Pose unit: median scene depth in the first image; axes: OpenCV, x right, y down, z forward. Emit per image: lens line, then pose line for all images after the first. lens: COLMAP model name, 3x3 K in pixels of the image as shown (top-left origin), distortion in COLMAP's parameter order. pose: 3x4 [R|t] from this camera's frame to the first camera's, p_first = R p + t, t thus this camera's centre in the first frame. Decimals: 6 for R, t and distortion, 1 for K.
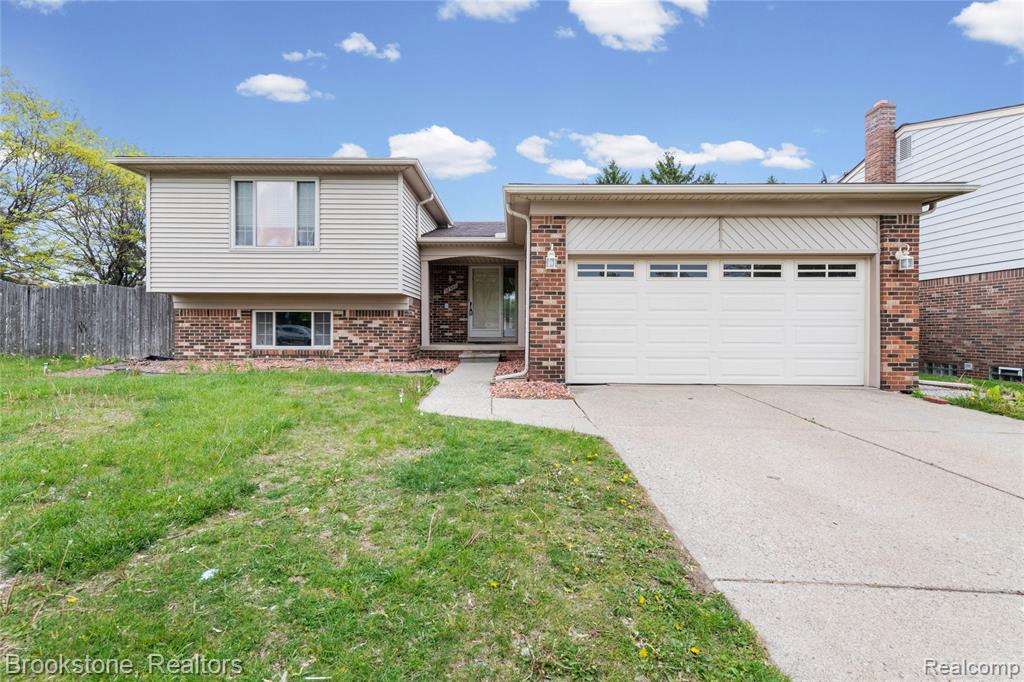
lens RADIAL K [[412.9, 0, 514.3], [0, 412.9, 335.4], [0, 0, 1]] dist [0.020077, -0.000070]
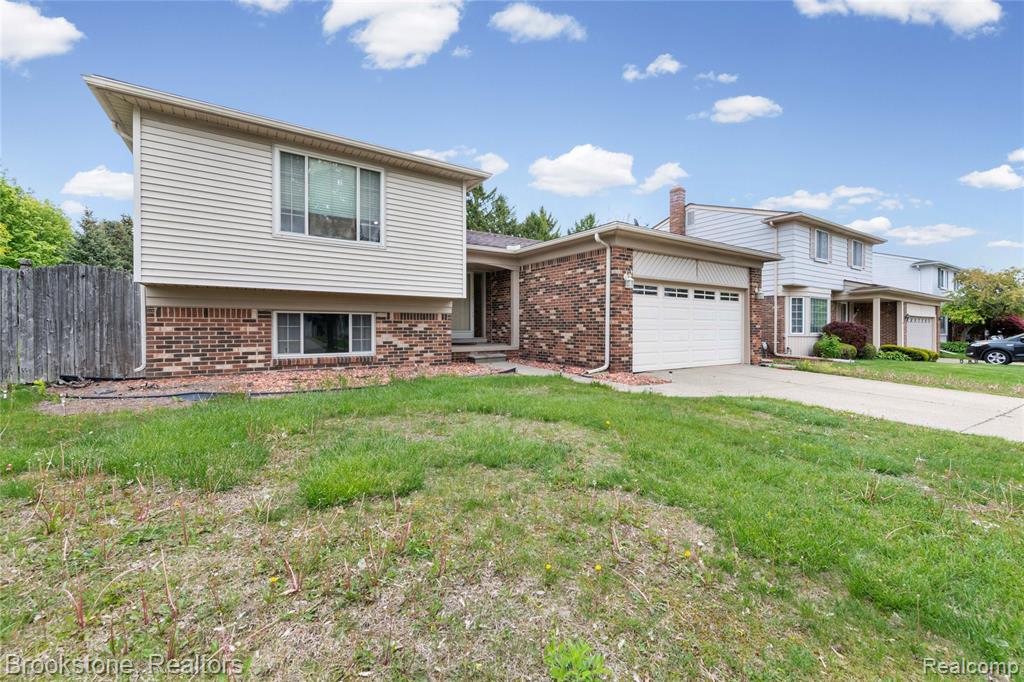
lens RADIAL K [[412.9, 0, 514.3], [0, 412.9, 335.4], [0, 0, 1]] dist [0.020077, -0.000070]
pose [[0.827173, -0.011972, 0.561820, -0.698877], [0.008522, 0.999925, 0.008761, -0.015787], [-0.561883, -0.002459, 0.827213, 0.073551]]
